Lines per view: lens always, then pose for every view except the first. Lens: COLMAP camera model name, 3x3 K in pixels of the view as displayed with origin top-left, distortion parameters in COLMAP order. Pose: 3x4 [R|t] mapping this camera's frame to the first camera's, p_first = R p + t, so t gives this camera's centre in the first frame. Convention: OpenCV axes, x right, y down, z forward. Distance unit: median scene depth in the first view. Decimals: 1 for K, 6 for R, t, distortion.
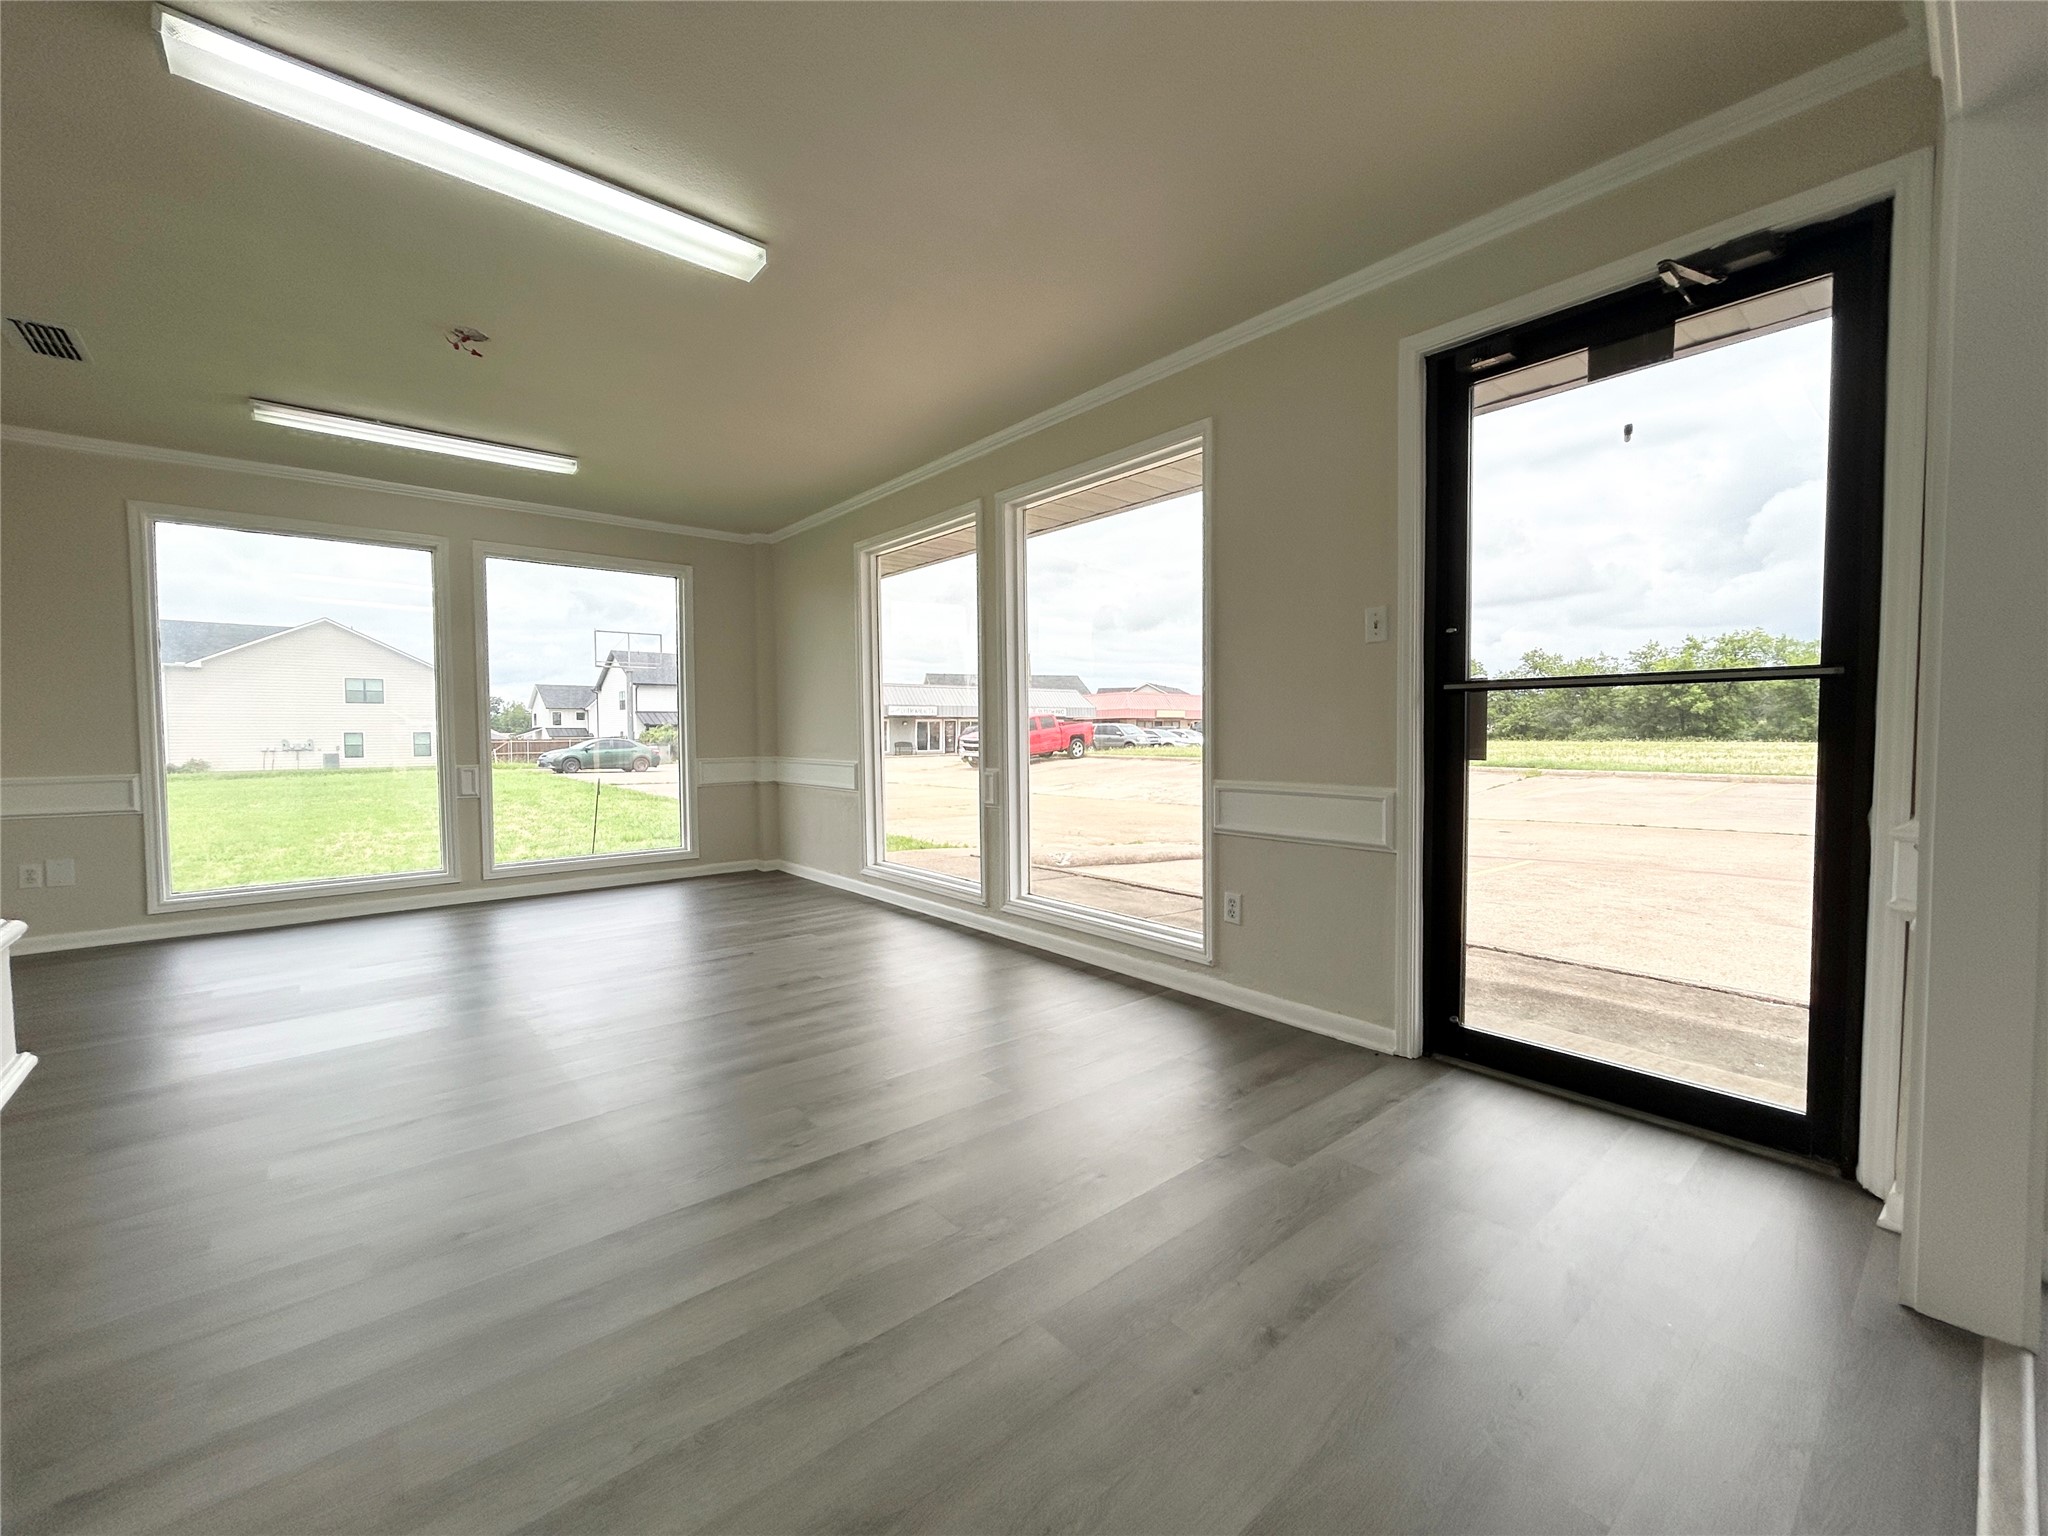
lens RADIAL K [[832.4, 0, 1006.1], [0, 832.4, 767.8], [0, 0, 1]] dist [-0.001341, 0.000120]
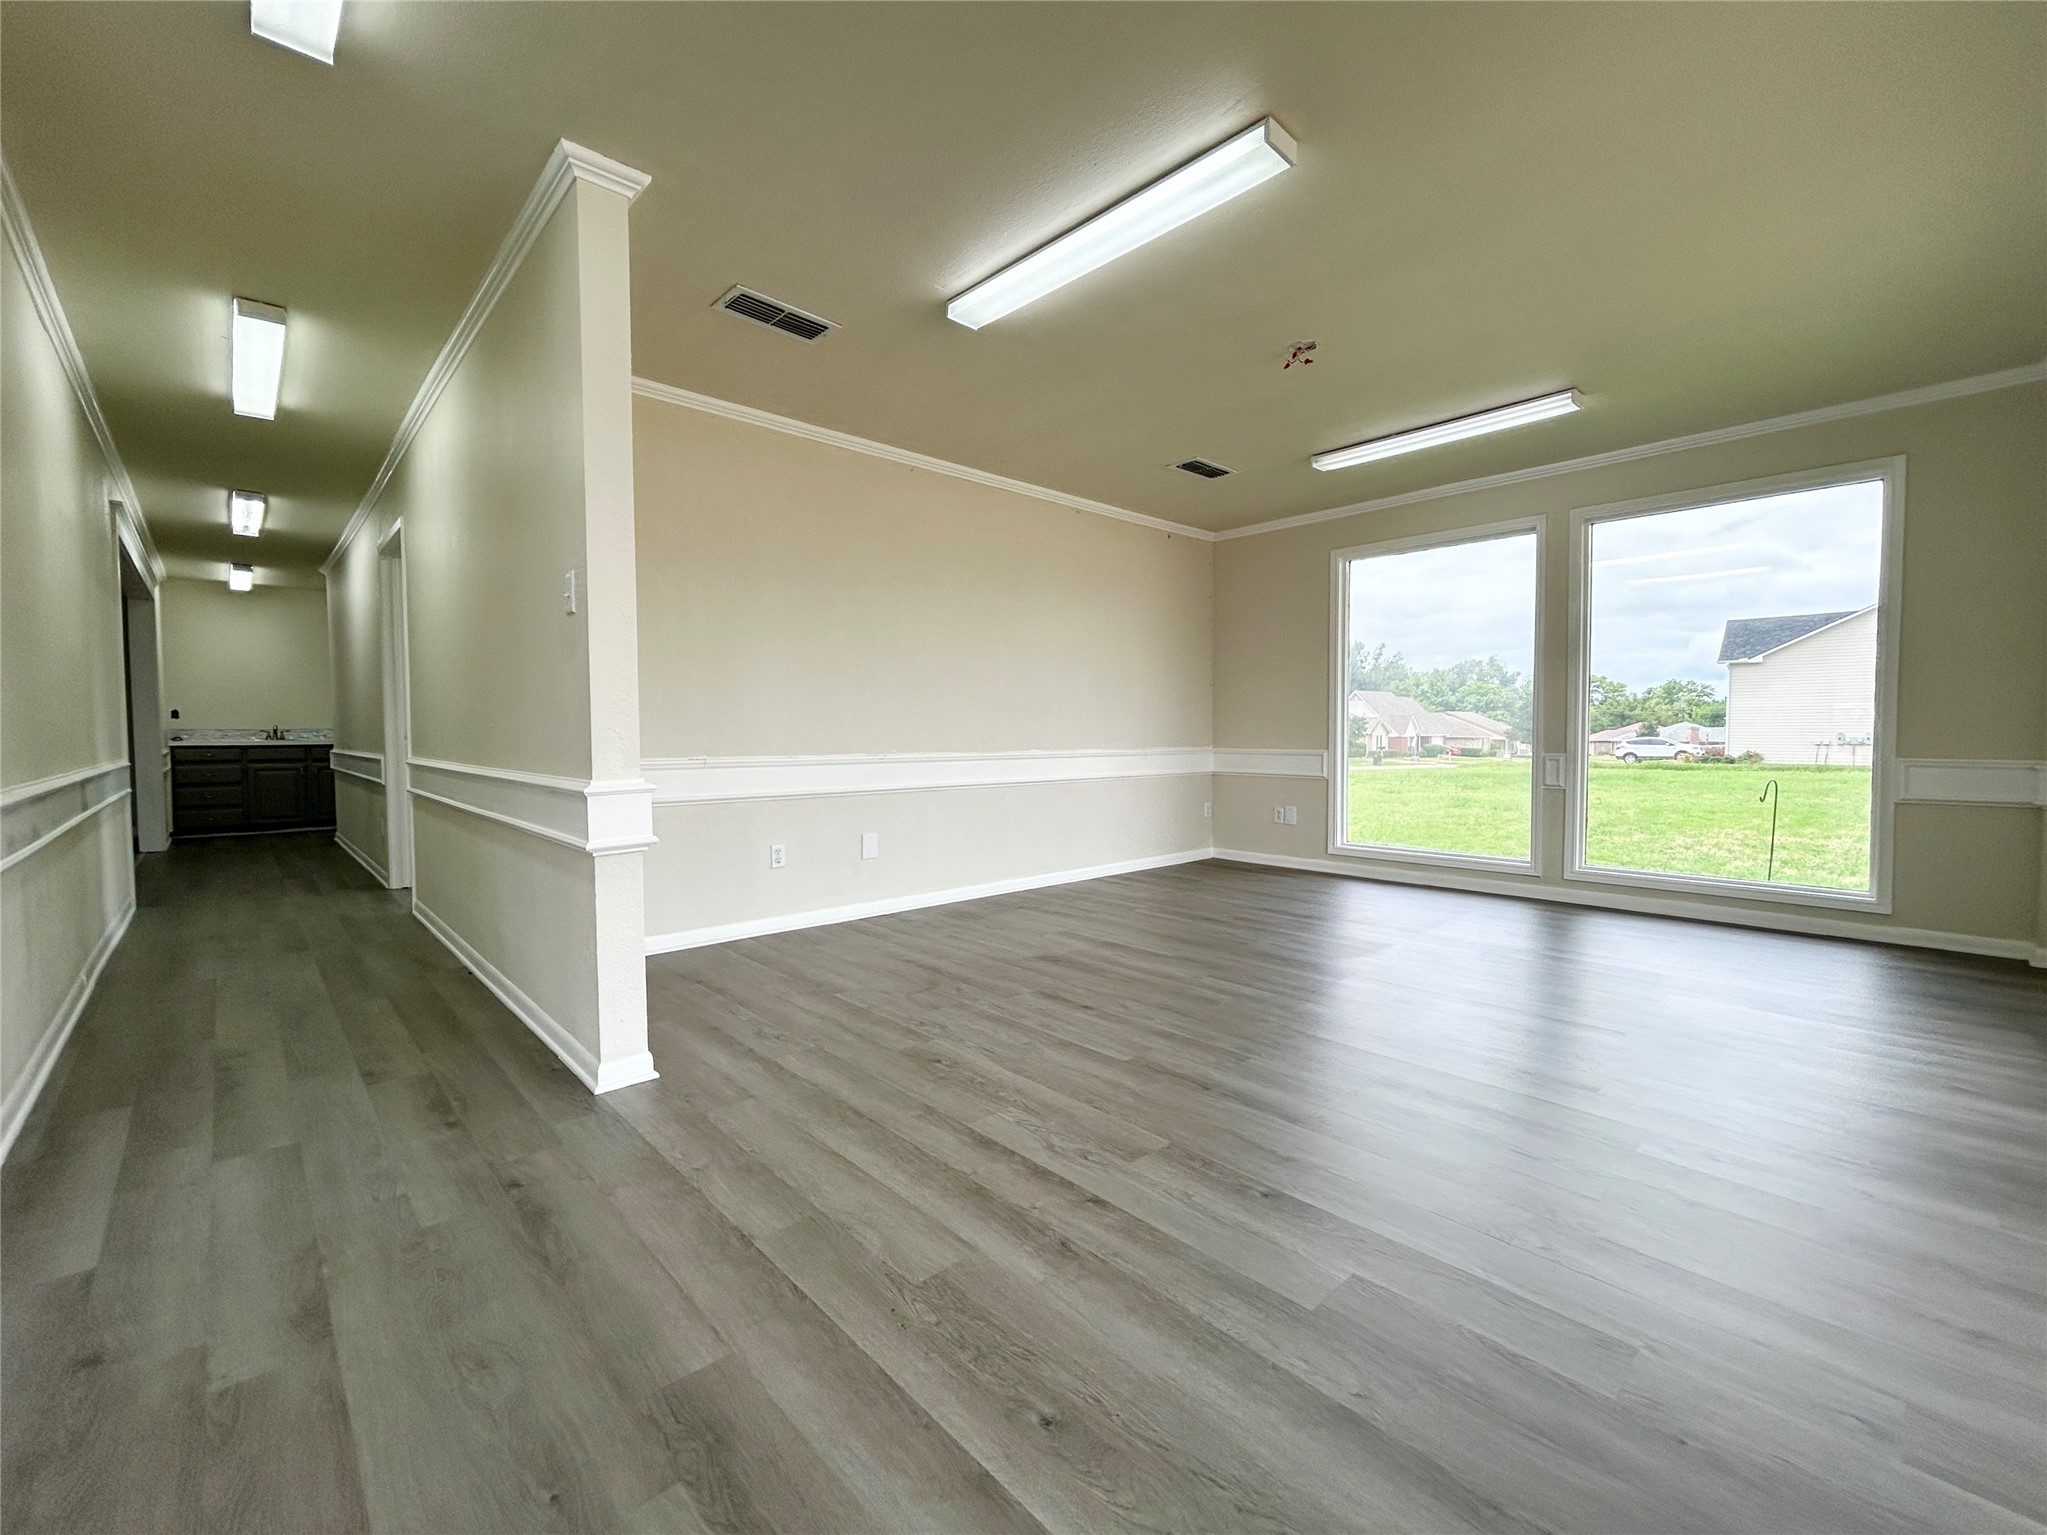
lens RADIAL K [[832.0, 0, 1006.3], [0, 832.0, 761.2], [0, 0, 1]] dist [-0.001341, 0.000120]
pose [[0.064796, 0.044137, -0.996922, 0.260010], [-0.043278, 0.998206, 0.041381, -0.007103], [0.996960, 0.040463, 0.066590, 0.339317]]
